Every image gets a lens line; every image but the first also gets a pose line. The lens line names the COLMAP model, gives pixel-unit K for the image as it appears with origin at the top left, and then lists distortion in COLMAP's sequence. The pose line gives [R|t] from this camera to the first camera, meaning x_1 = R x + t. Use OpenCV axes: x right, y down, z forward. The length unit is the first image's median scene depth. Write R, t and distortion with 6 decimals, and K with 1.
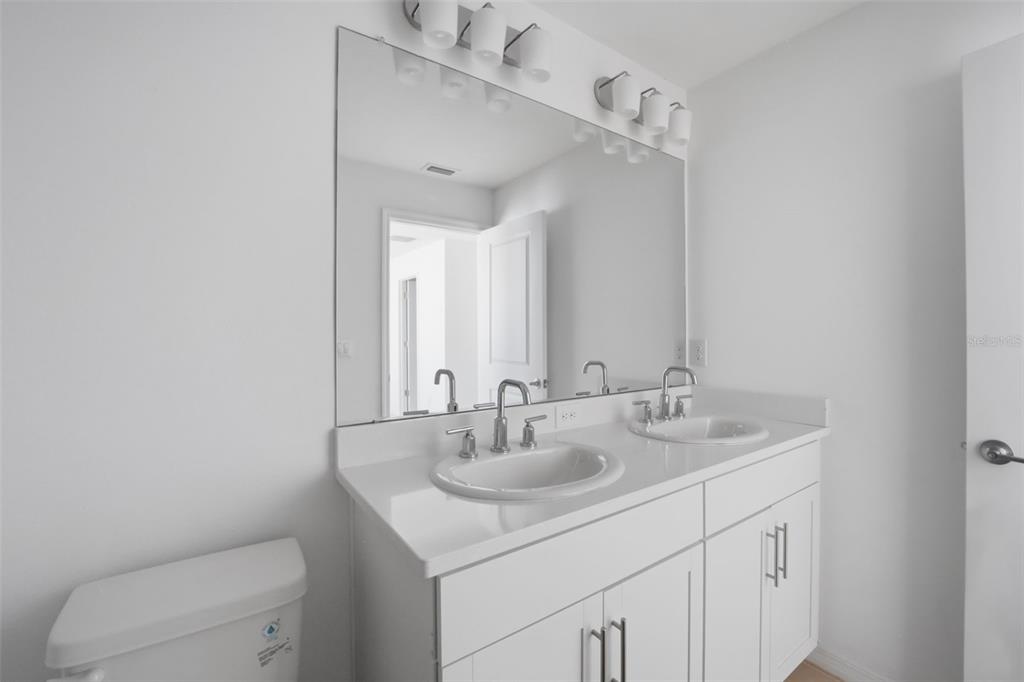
lens RADIAL K [[427.6, 0, 510.2], [0, 427.6, 326.6], [0, 0, 1]] dist [-0.020073, -0.000041]
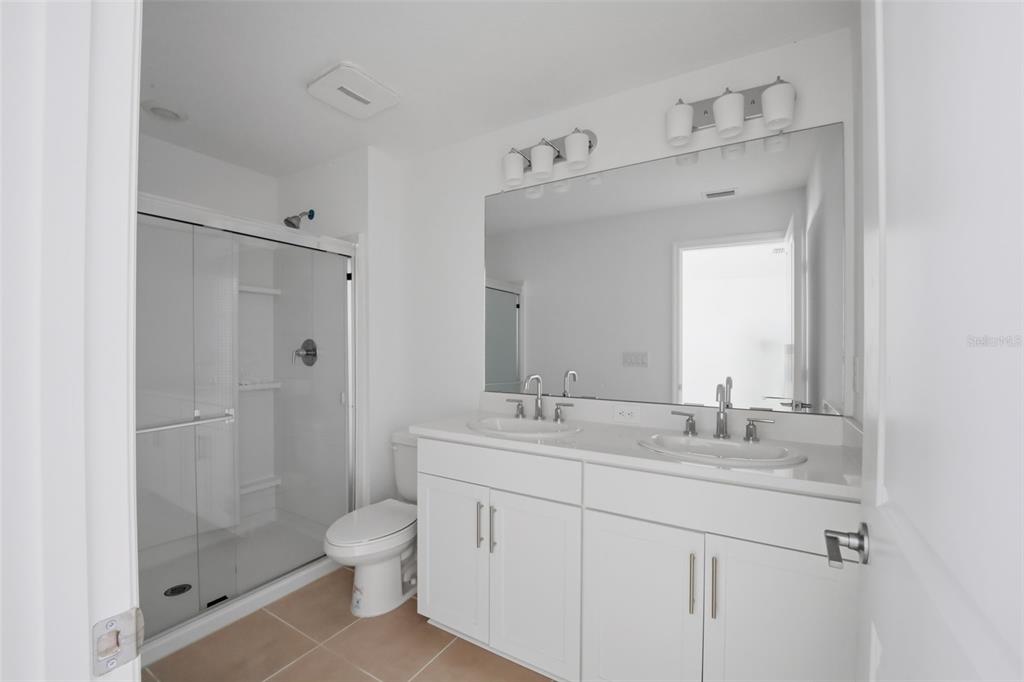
lens RADIAL K [[425.7, 0, 514.4], [0, 425.7, 342.2], [0, 0, 1]] dist [-0.021787, -0.000291]
pose [[0.413509, -0.001367, -0.910499, 1.309794], [0.002485, 0.999997, -0.000372, -0.001003], [0.910496, -0.002109, 0.413511, 0.232407]]
